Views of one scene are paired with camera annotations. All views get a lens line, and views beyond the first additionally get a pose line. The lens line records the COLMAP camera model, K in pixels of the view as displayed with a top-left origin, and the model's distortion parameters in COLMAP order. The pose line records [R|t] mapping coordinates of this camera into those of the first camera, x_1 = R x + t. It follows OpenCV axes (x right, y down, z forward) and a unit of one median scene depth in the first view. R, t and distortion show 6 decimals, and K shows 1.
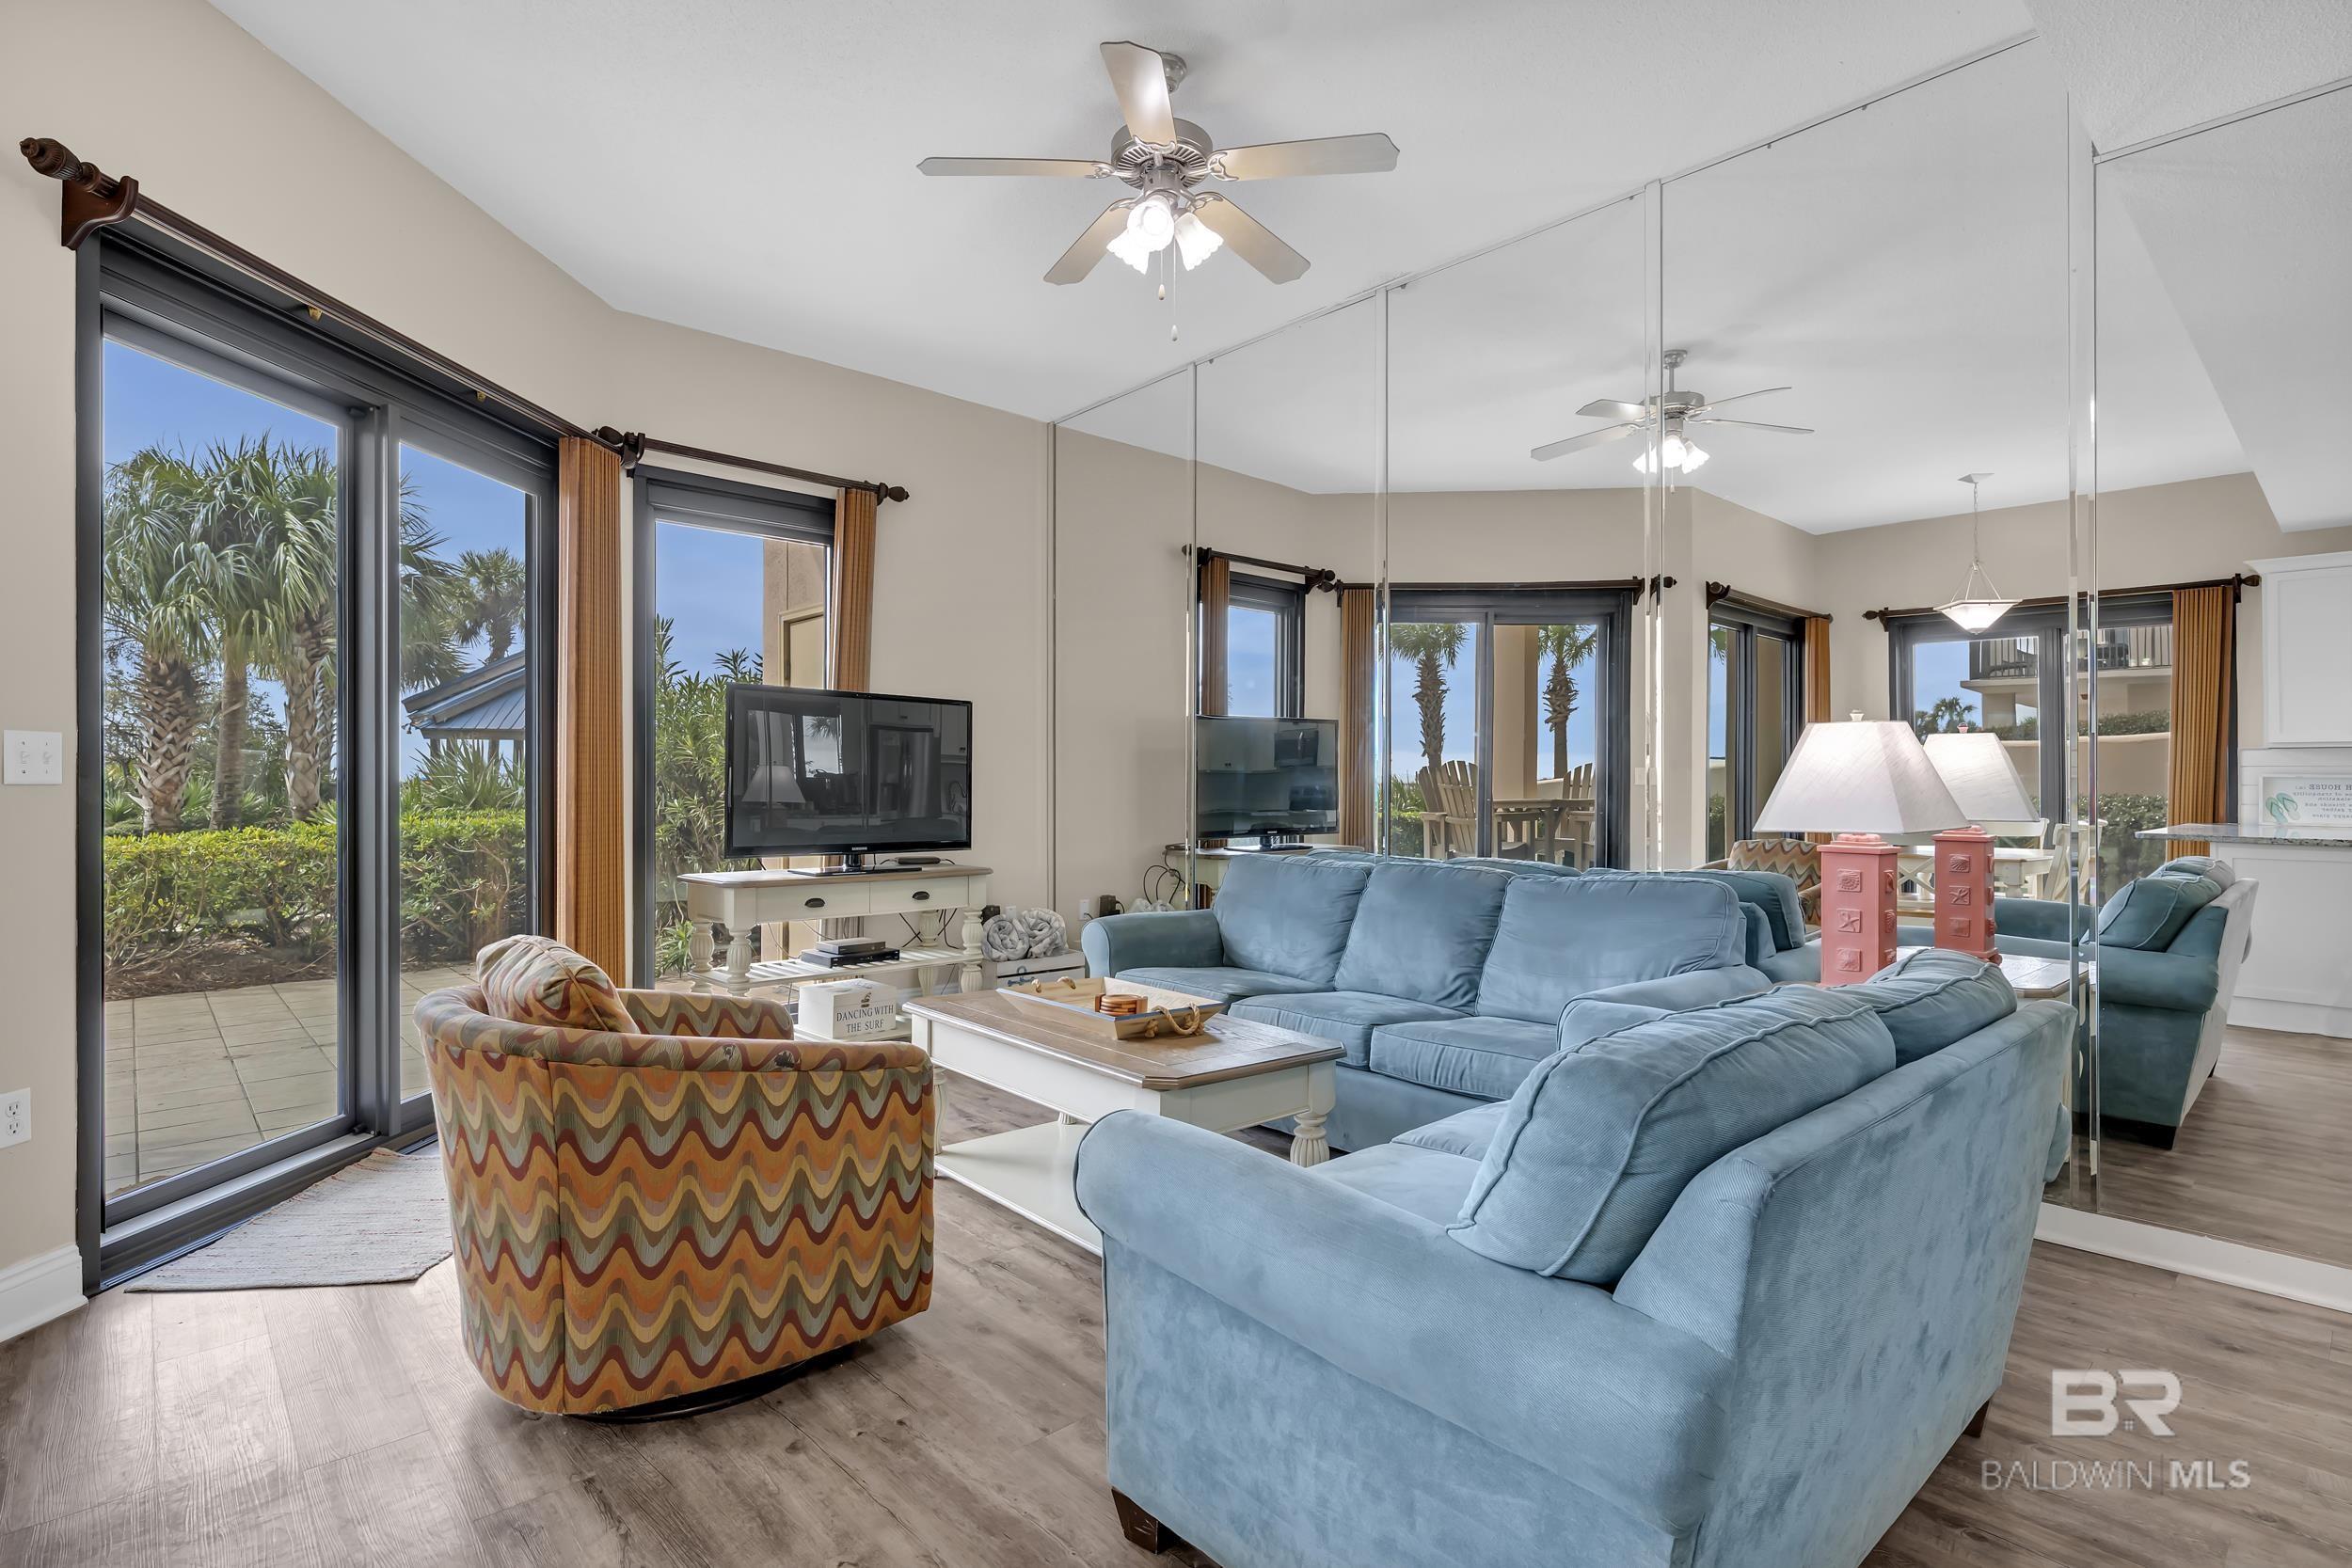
lens RADIAL K [[1129.7, 0, 1183.7], [0, 1129.7, 777.2], [0, 0, 1]] dist [-0.004738, -0.000720]
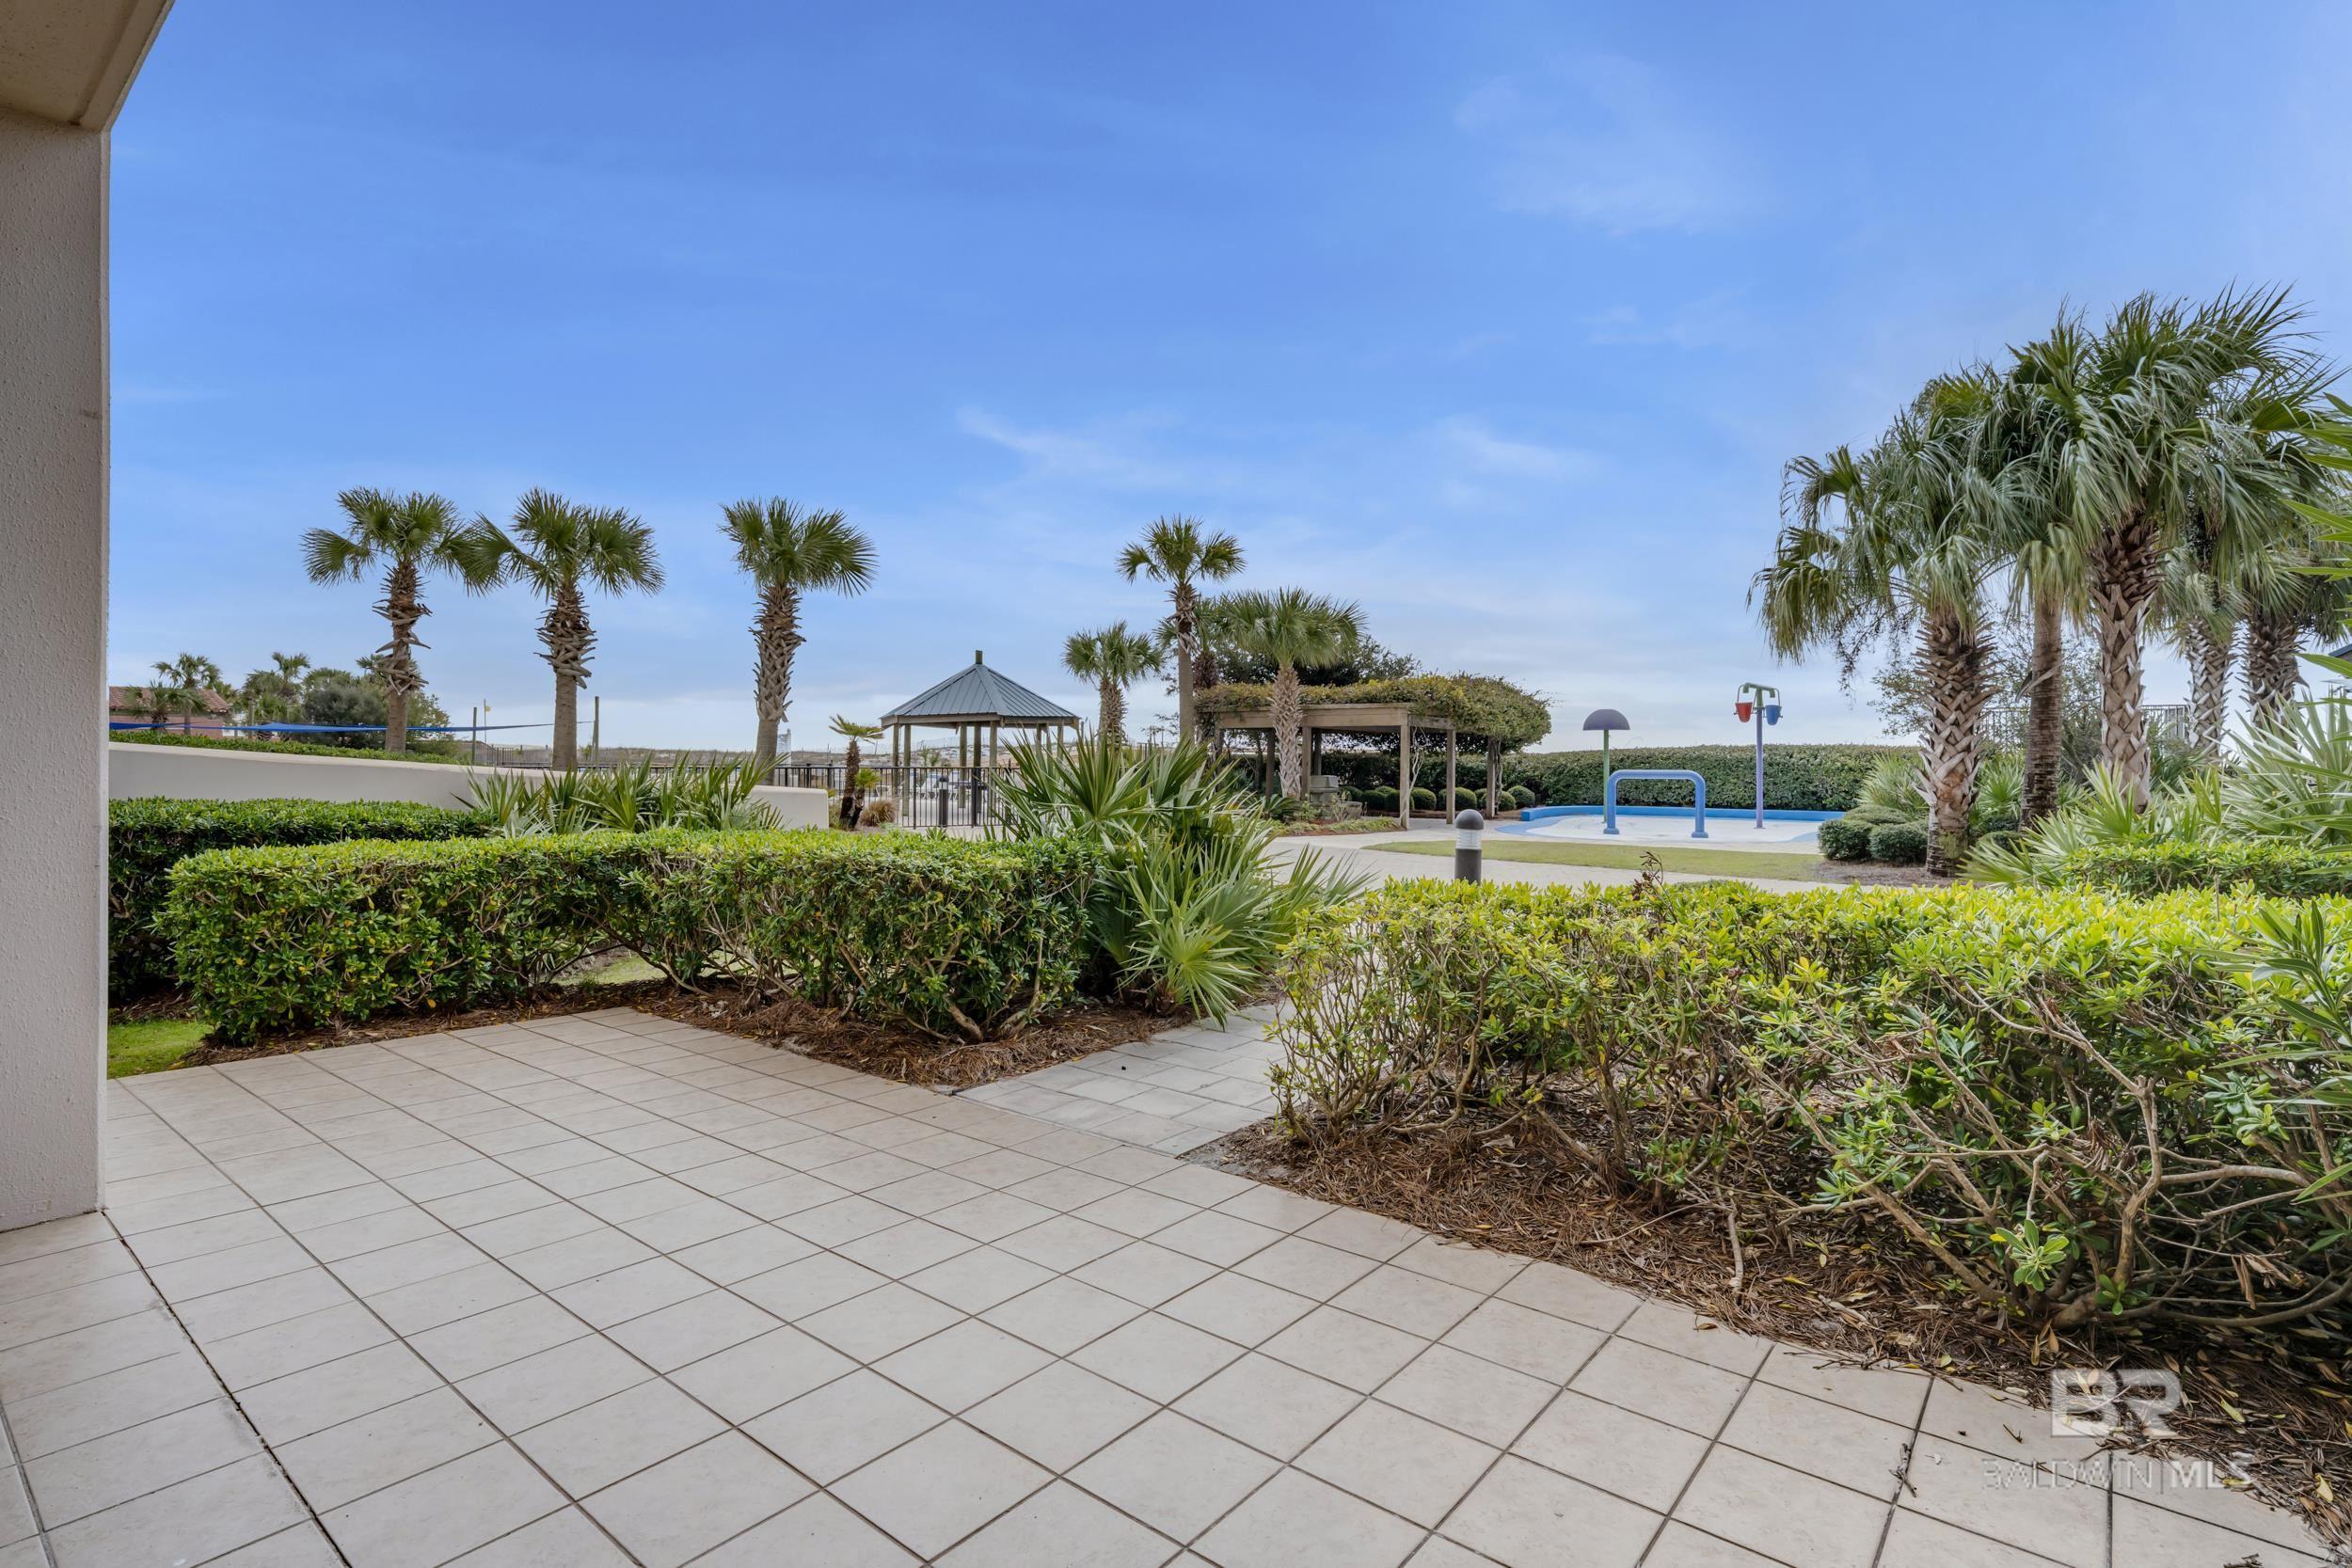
lens RADIAL K [[1129.7, 0, 1184.1], [0, 1129.7, 770.6], [0, 0, 1]] dist [-0.004738, -0.000720]
pose [[0.132571, 0.007790, -0.991143, -0.159300], [0.000062, 0.999969, 0.007868, -0.003409], [0.991173, -0.001105, 0.132567, 0.333931]]
